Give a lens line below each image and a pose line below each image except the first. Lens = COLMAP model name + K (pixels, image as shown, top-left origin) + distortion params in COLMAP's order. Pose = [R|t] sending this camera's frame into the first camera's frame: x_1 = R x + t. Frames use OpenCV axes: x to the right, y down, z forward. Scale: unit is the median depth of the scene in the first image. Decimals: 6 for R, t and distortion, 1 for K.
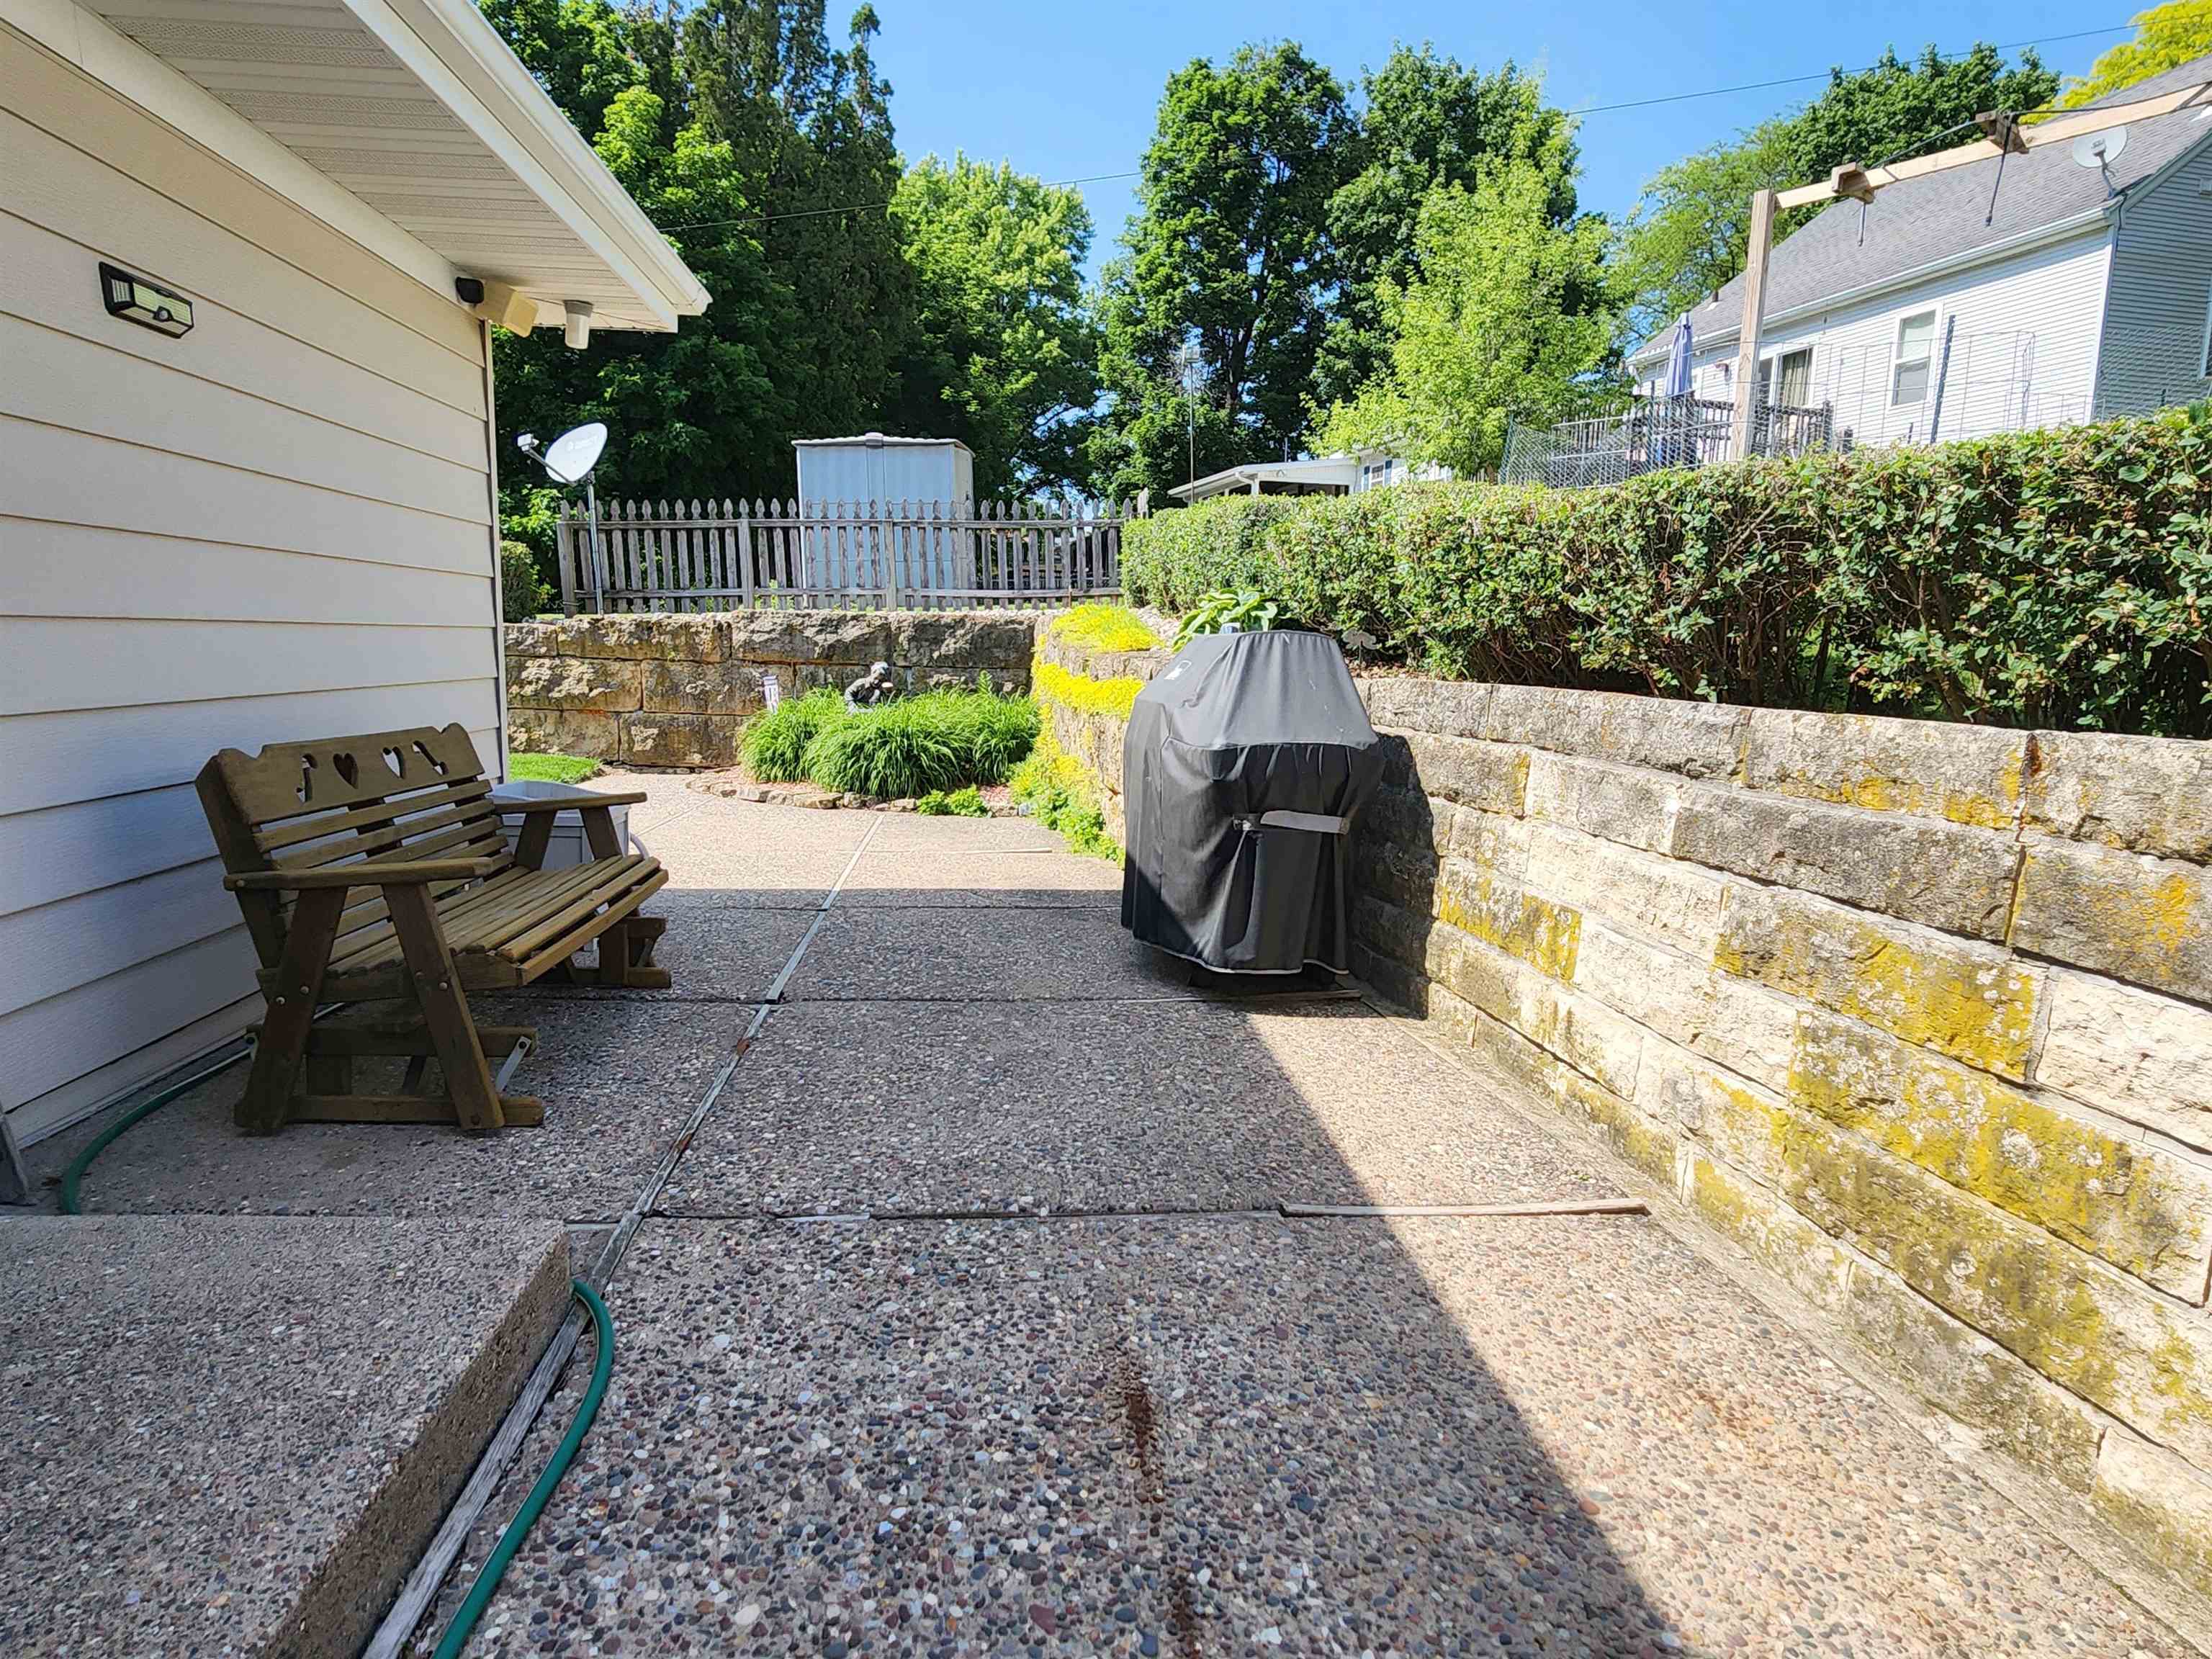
lens RADIAL K [[1346.2, 0, 1095.2], [0, 1346.2, 838.4], [0, 0, 1]] dist [-0.003019, -0.000790]
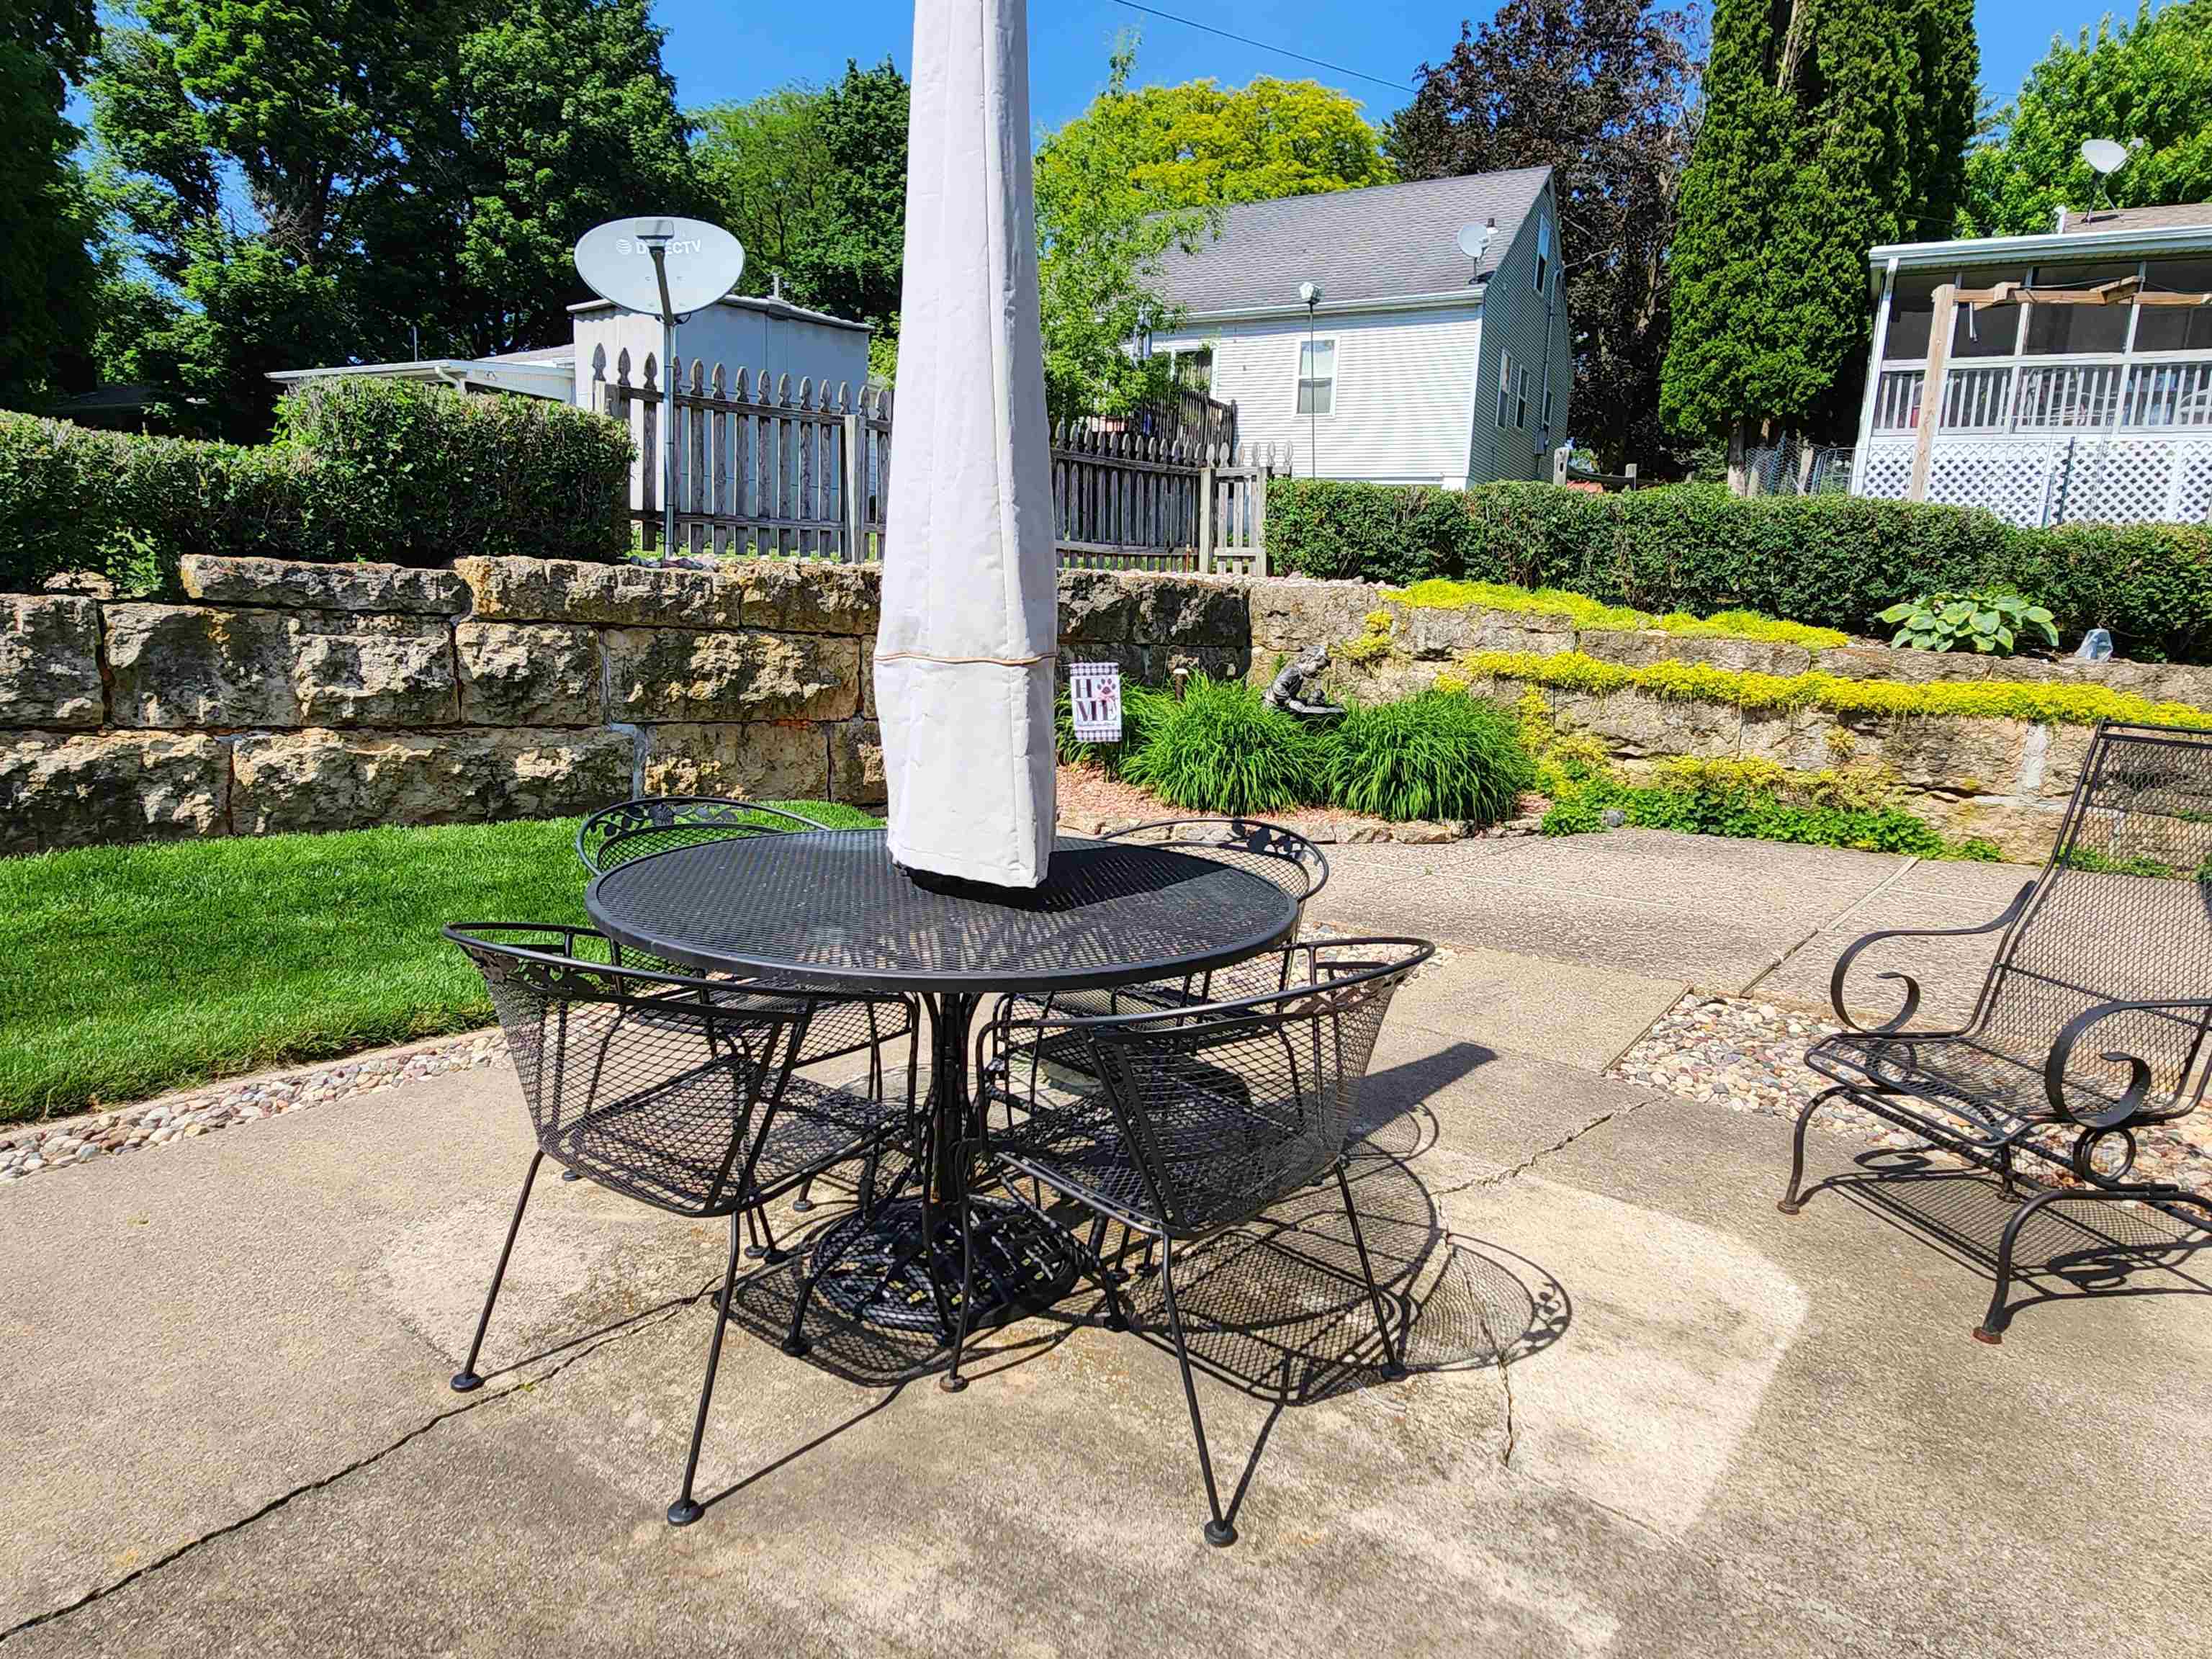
lens RADIAL K [[1327.3, 0, 1099.2], [0, 1327.3, 835.5], [0, 0, 1]] dist [-0.000125, -0.001134]
pose [[0.674937, -0.108774, 0.729813, -0.719907], [0.072732, 0.994065, 0.080897, -0.082590], [-0.734282, -0.001520, 0.678843, 0.504803]]
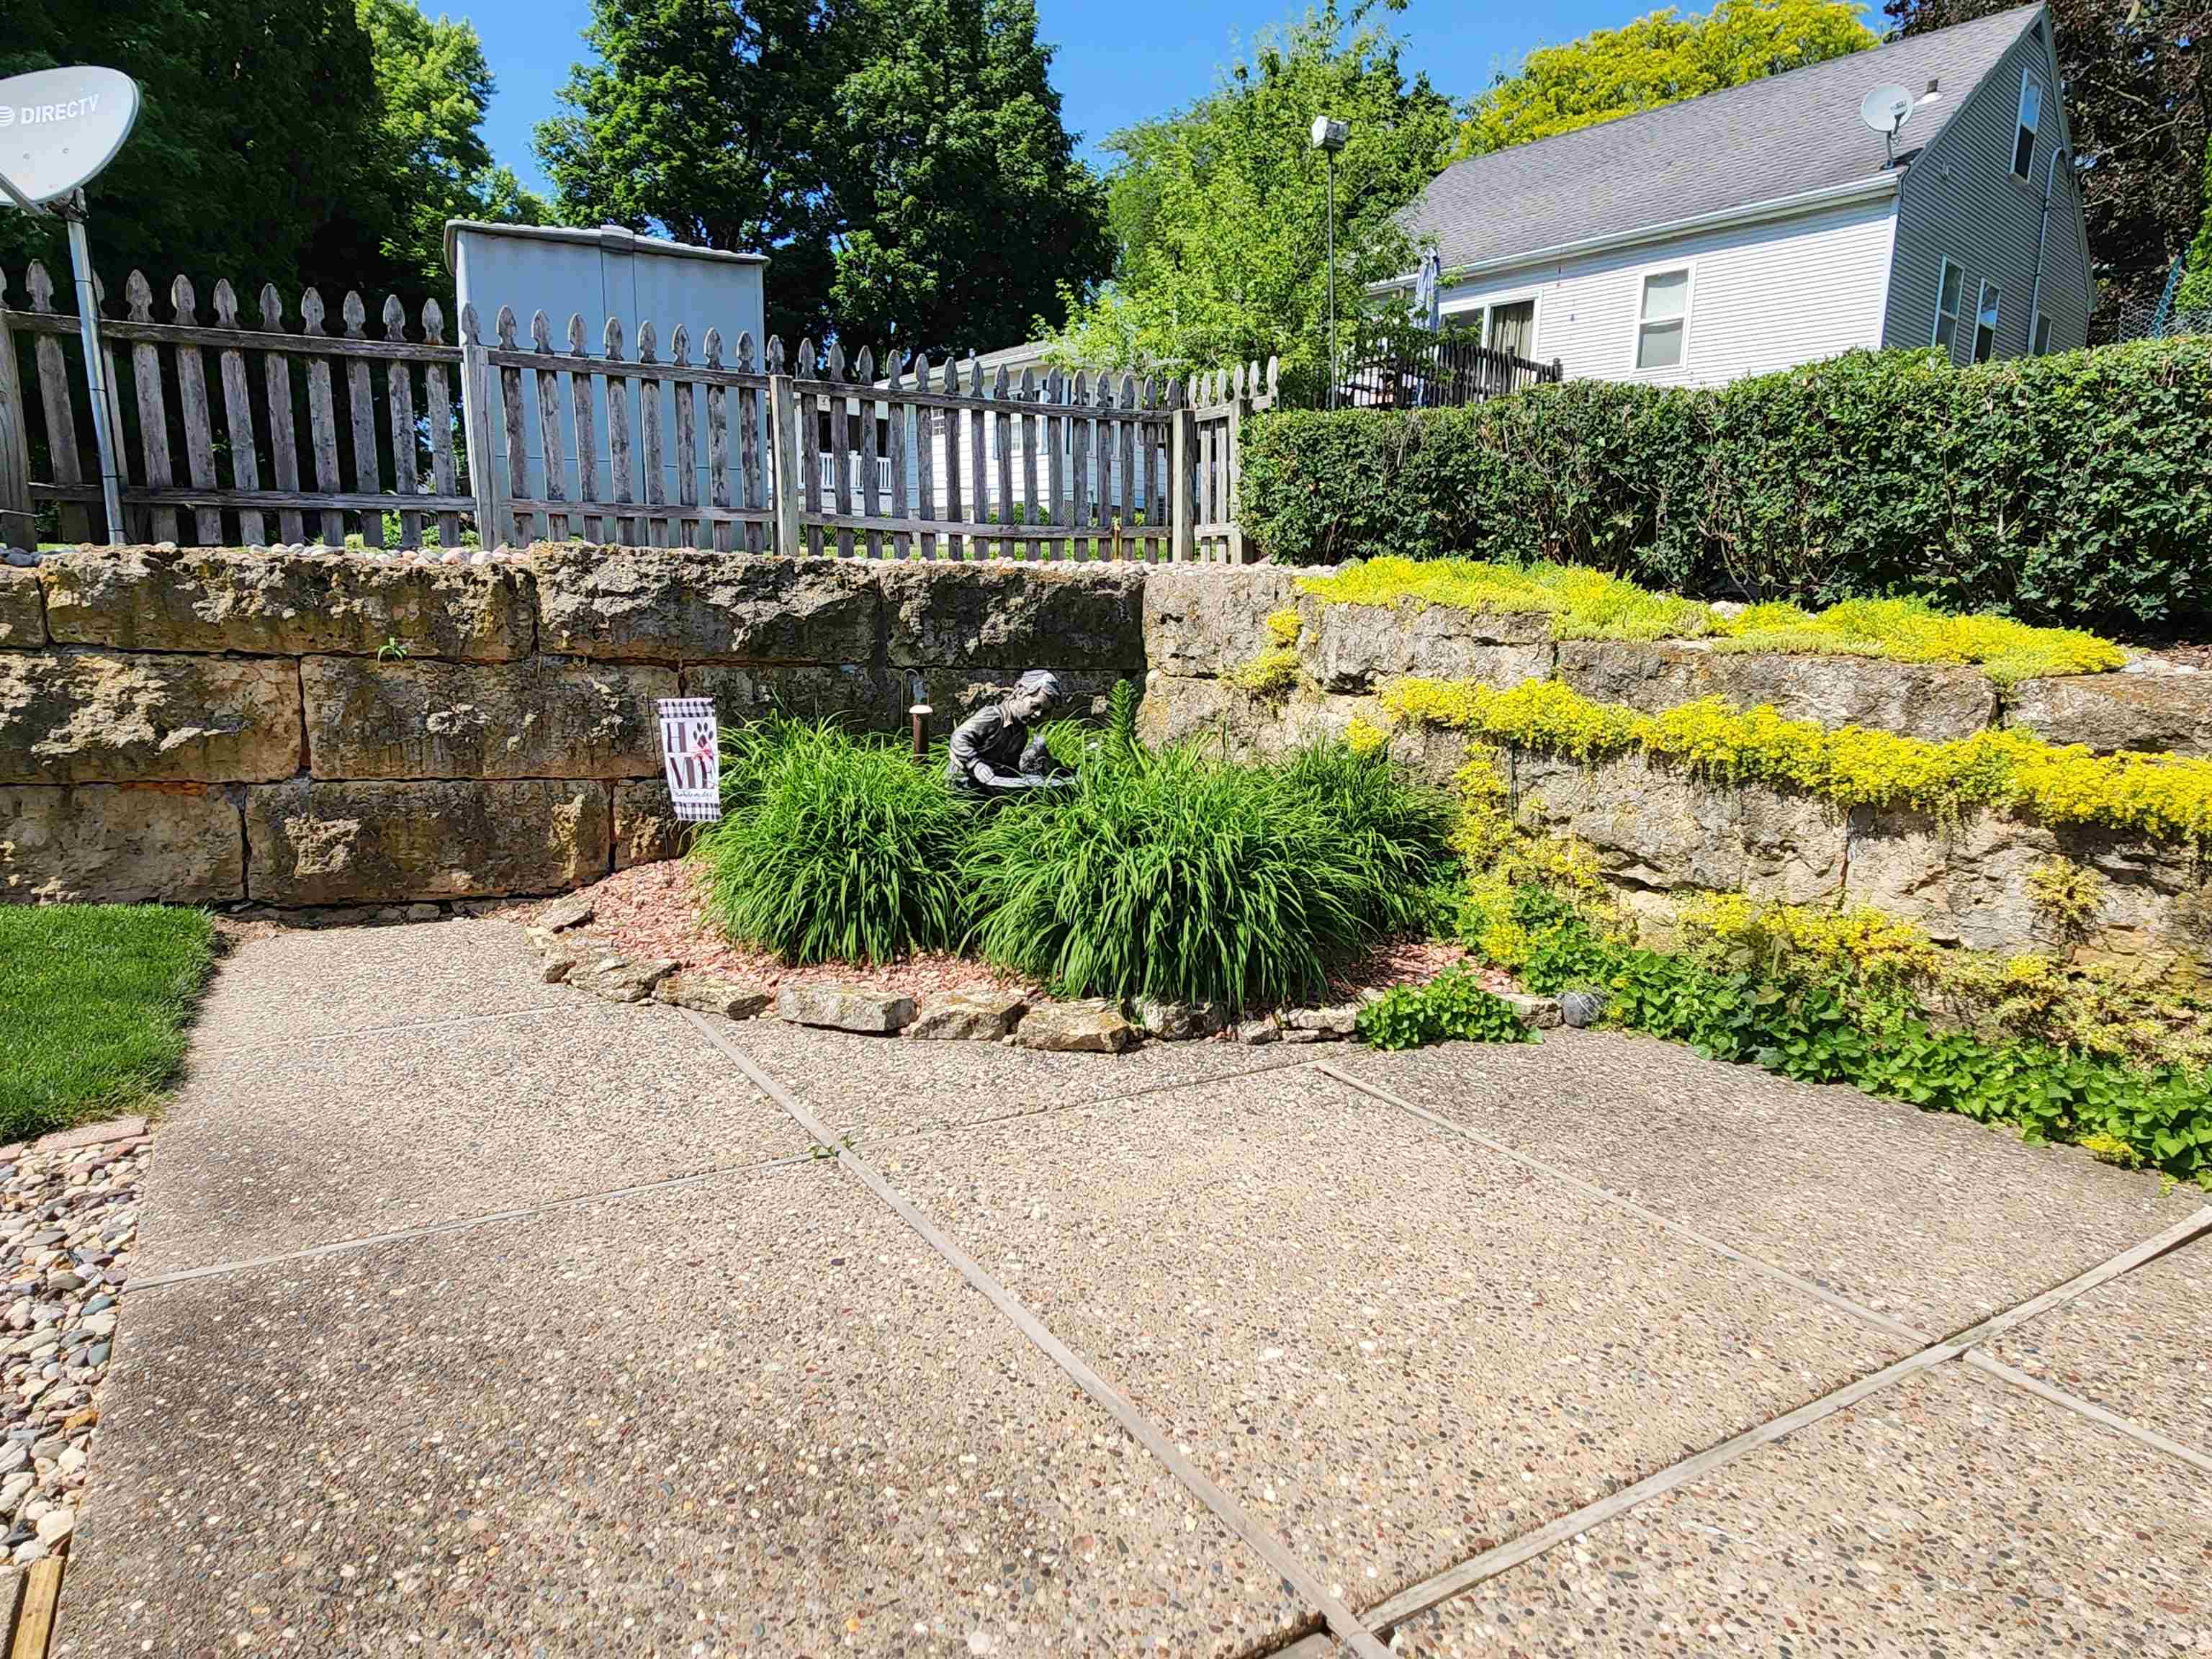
lens RADIAL K [[1327.3, 0, 1099.2], [0, 1327.3, 835.5], [0, 0, 1]] dist [-0.000125, -0.001134]
pose [[0.891548, -0.064110, 0.448365, -0.304725], [0.048883, 0.997769, 0.045466, -0.083973], [-0.450280, -0.018618, 0.892693, 0.522058]]
